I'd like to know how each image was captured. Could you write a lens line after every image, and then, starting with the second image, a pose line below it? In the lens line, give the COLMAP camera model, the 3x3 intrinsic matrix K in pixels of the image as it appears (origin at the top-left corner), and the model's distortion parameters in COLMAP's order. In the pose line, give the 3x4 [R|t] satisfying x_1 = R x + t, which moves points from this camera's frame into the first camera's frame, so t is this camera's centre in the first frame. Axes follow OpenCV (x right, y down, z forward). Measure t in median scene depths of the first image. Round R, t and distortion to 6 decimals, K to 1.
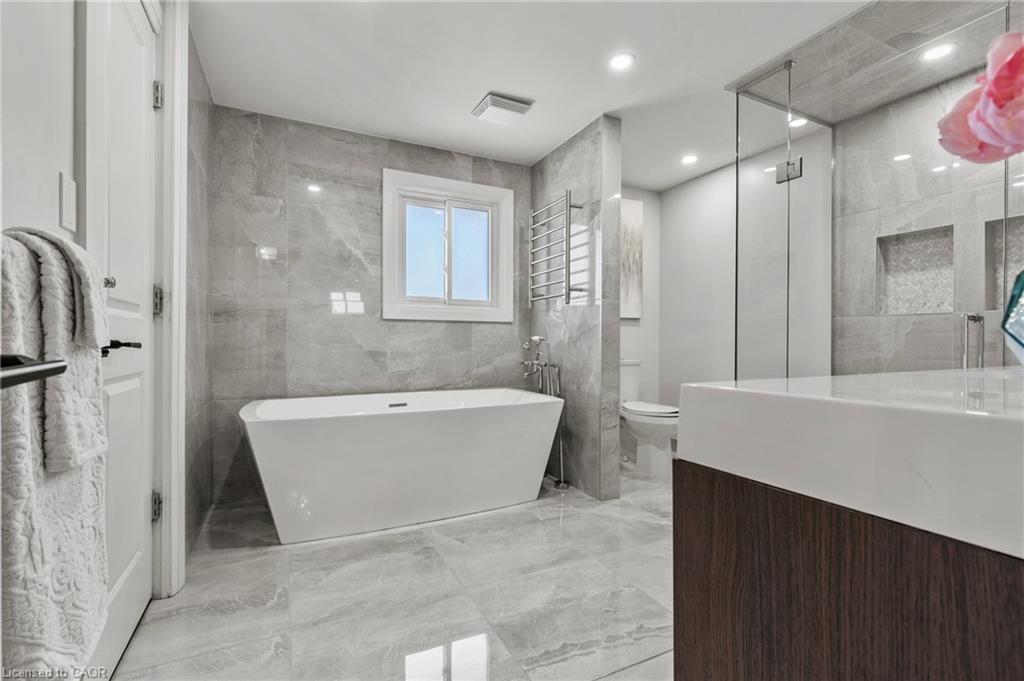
lens RADIAL K [[461.3, 0, 507.2], [0, 461.3, 340.0], [0, 0, 1]] dist [-0.000079, -0.000371]
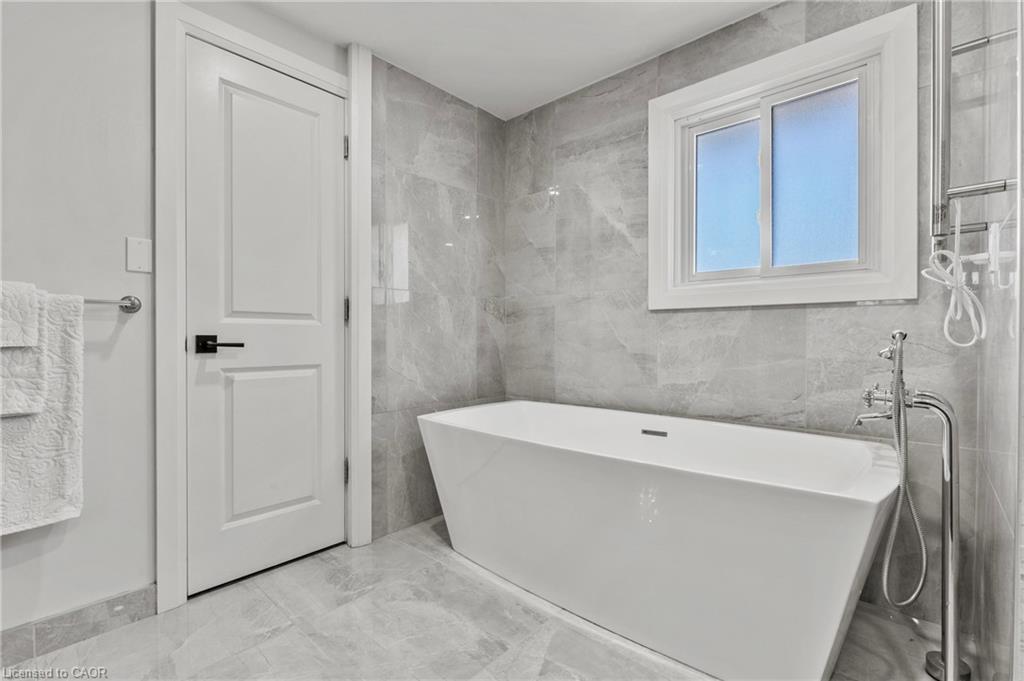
lens RADIAL K [[461.3, 0, 511.9], [0, 461.3, 339.7], [0, 0, 1]] dist [-0.000079, -0.000371]
pose [[0.360167, -0.000420, -0.932888, 0.339256], [0.002872, 0.999996, 0.000658, -0.000474], [0.932883, -0.002917, 0.360167, 0.558504]]
